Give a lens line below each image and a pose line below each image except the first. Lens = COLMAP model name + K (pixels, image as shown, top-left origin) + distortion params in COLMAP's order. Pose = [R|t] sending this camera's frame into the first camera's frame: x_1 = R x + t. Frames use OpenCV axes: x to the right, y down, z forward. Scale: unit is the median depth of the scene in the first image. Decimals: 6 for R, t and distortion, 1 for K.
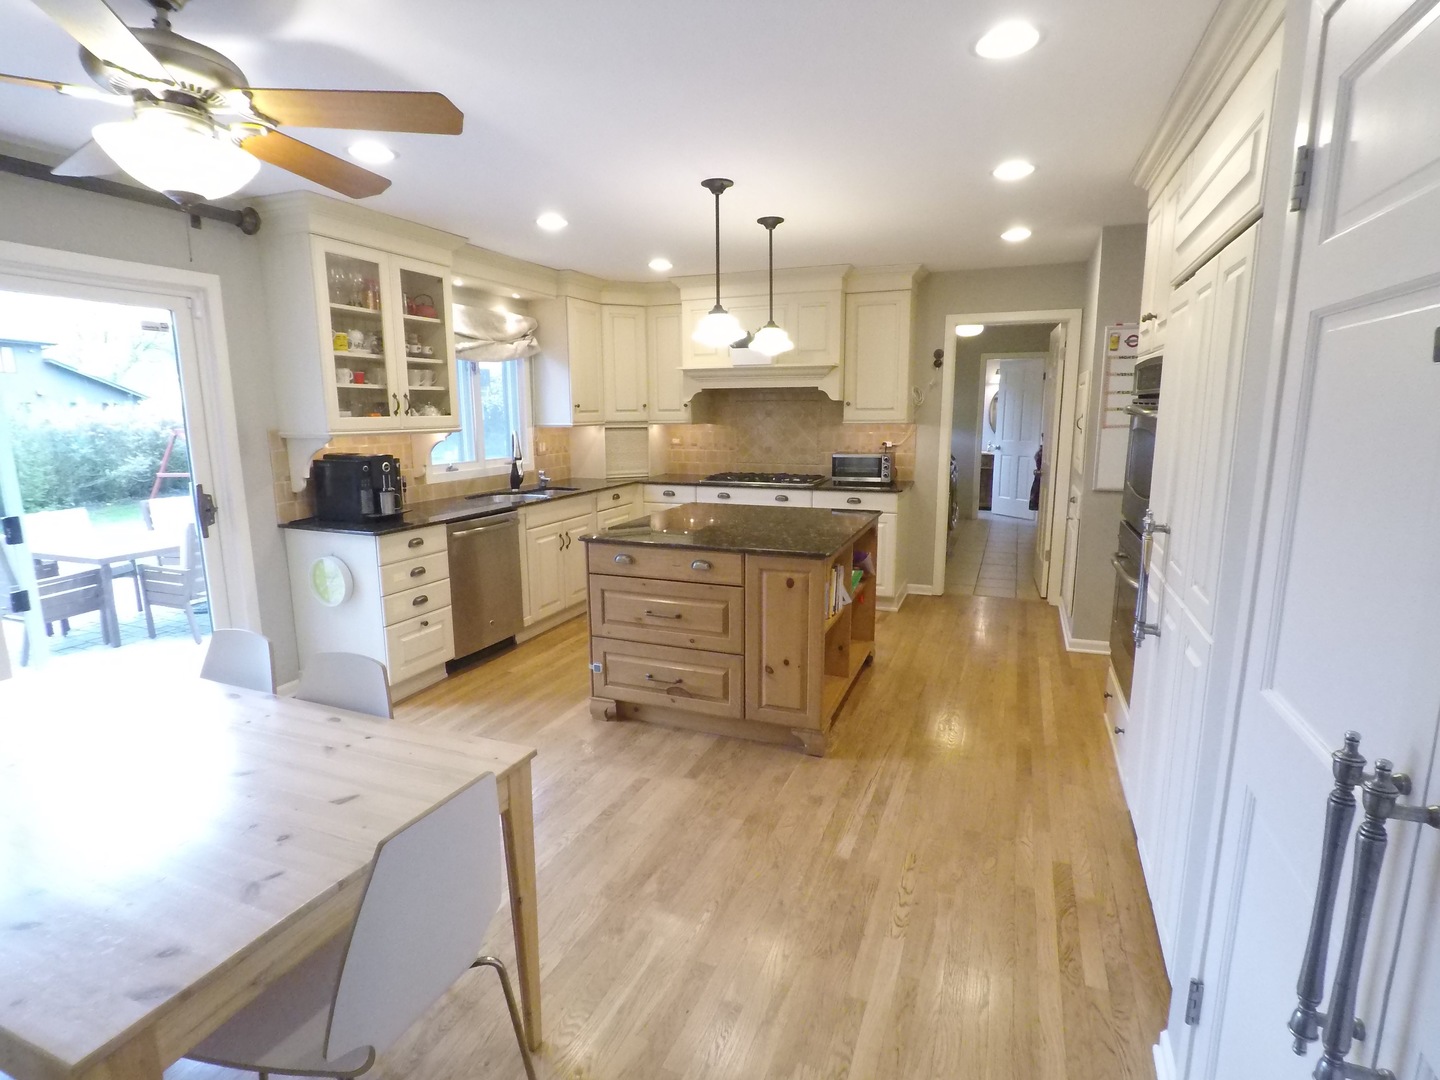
lens RADIAL K [[728.8, 0, 721.2], [0, 728.8, 540.4], [0, 0, 1]] dist [-0.019613, 0.003394]
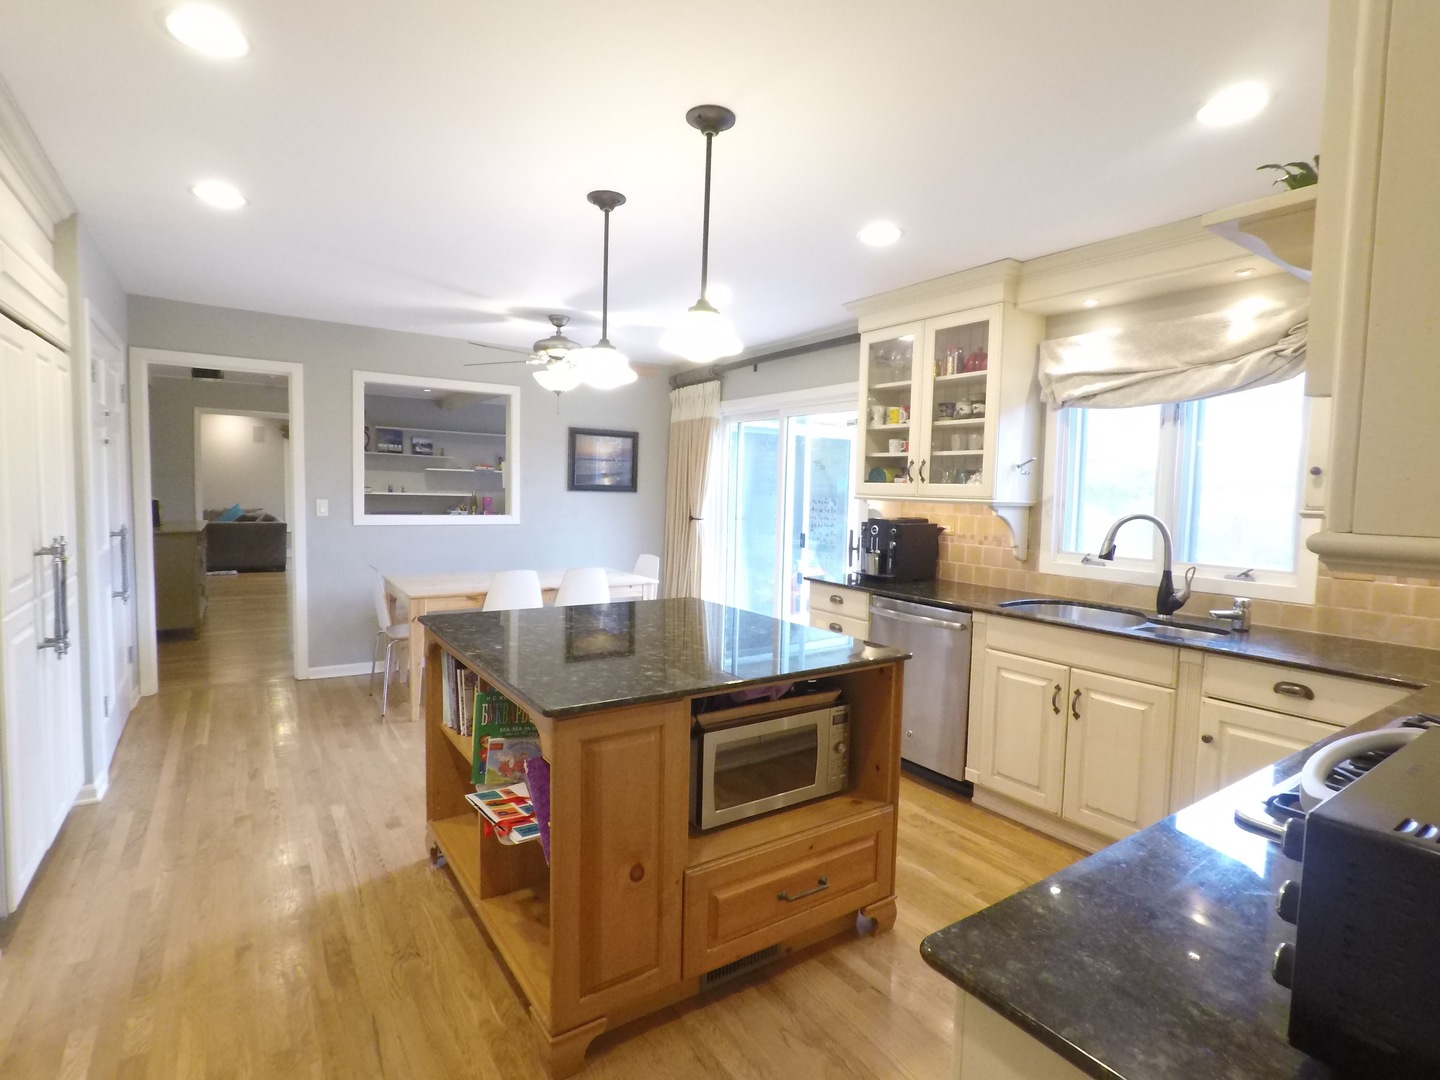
lens RADIAL K [[728.8, 0, 719.6], [0, 728.8, 533.5], [0, 0, 1]] dist [-0.019613, 0.003394]
pose [[-0.564628, 0.040291, -0.824361, 0.478029], [-0.170116, 0.971680, 0.164009, -0.206072], [0.807624, 0.232841, -0.541784, 1.243357]]
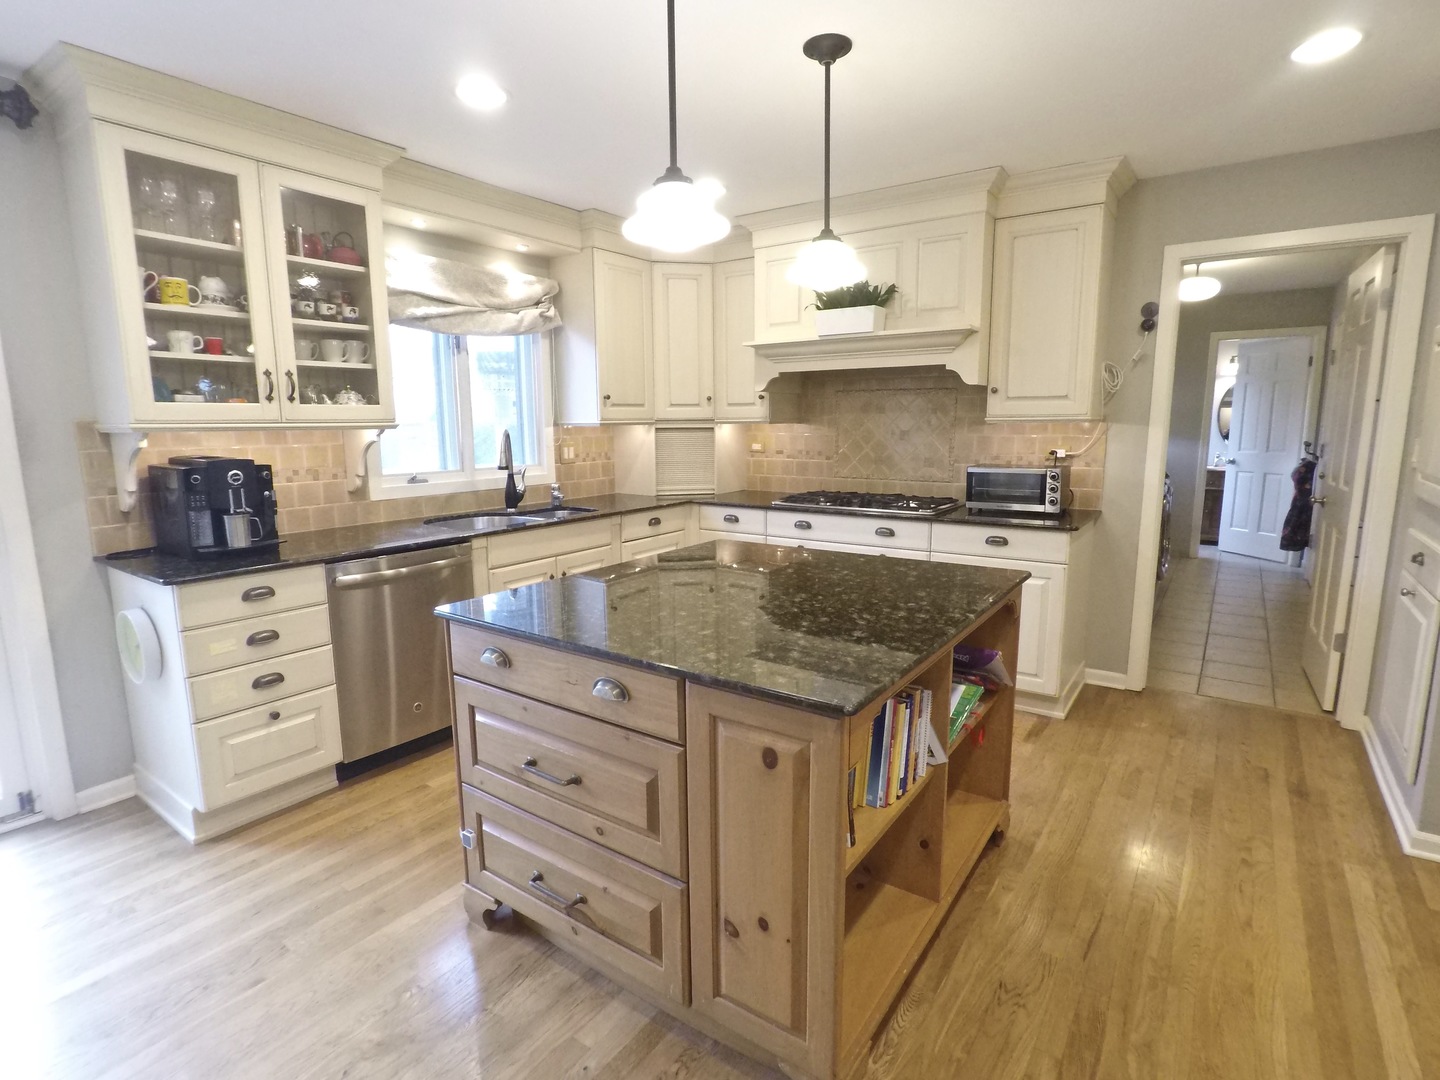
lens RADIAL K [[728.8, 0, 722.2], [0, 728.8, 538.7], [0, 0, 1]] dist [-0.019613, 0.003394]
pose [[0.972642, 0.036444, -0.229432, 0.117651], [-0.040151, 0.999127, -0.011511, -0.048986], [0.228813, 0.020408, 0.973257, 0.406072]]
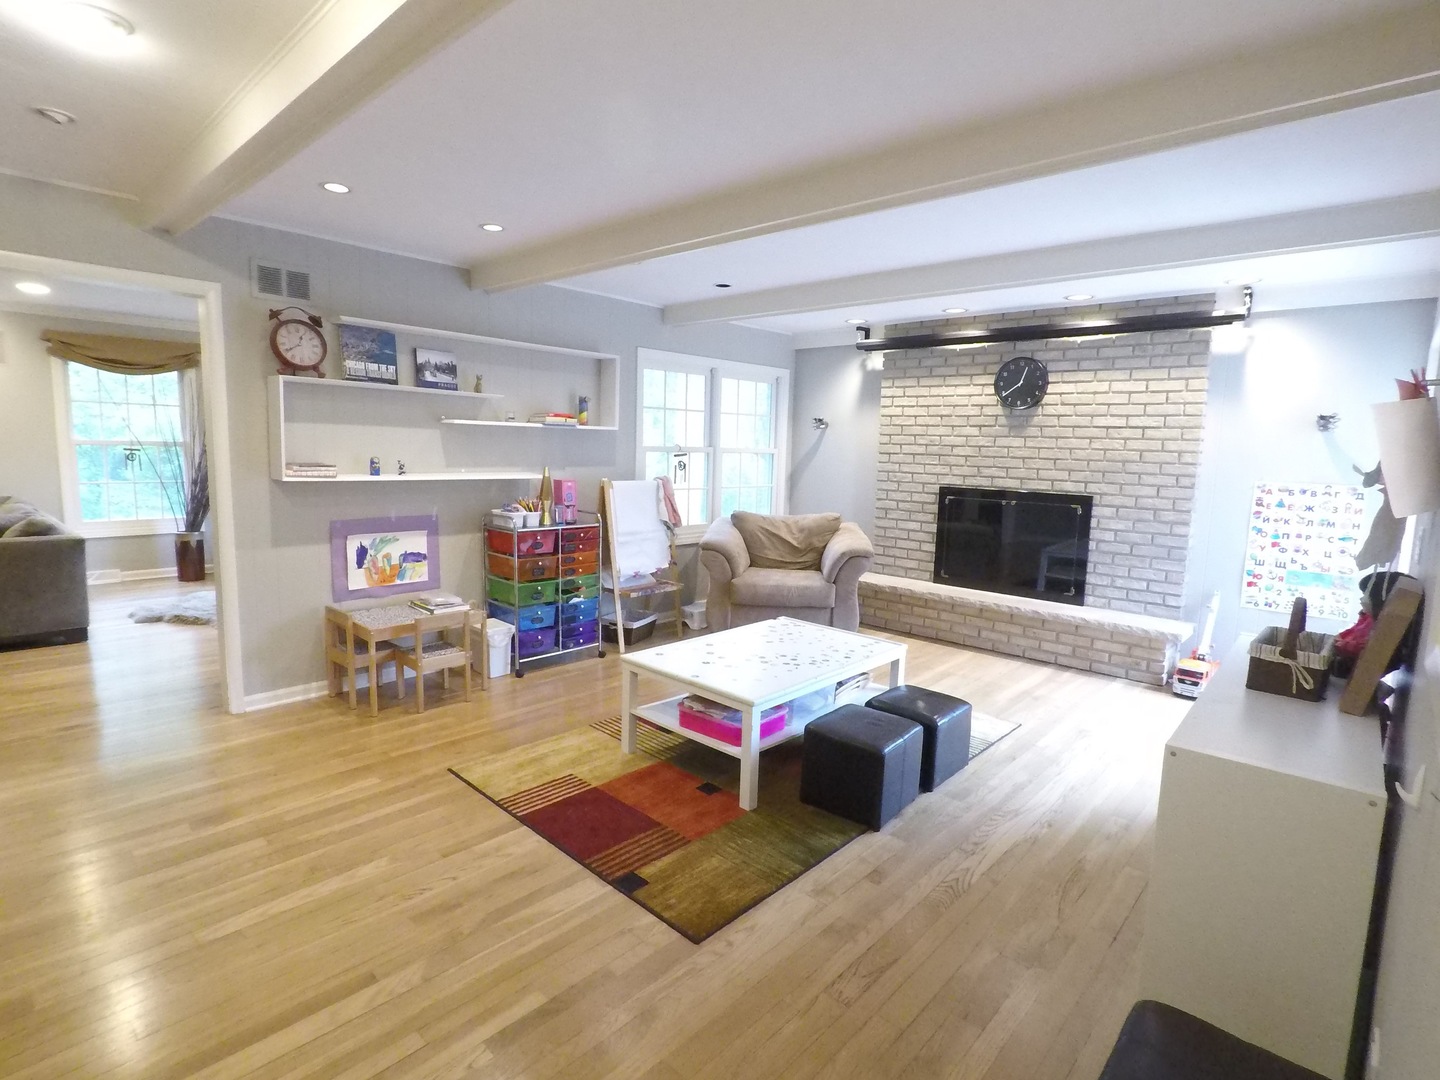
lens RADIAL K [[728.8, 0, 725.2], [0, 728.8, 537.5], [0, 0, 1]] dist [-0.019613, 0.003394]
pose [[-0.353502, 0.117486, -0.928027, 0.327338], [-0.192851, 0.961616, 0.195199, -0.144760], [0.915339, 0.247974, -0.317276, 0.874418]]
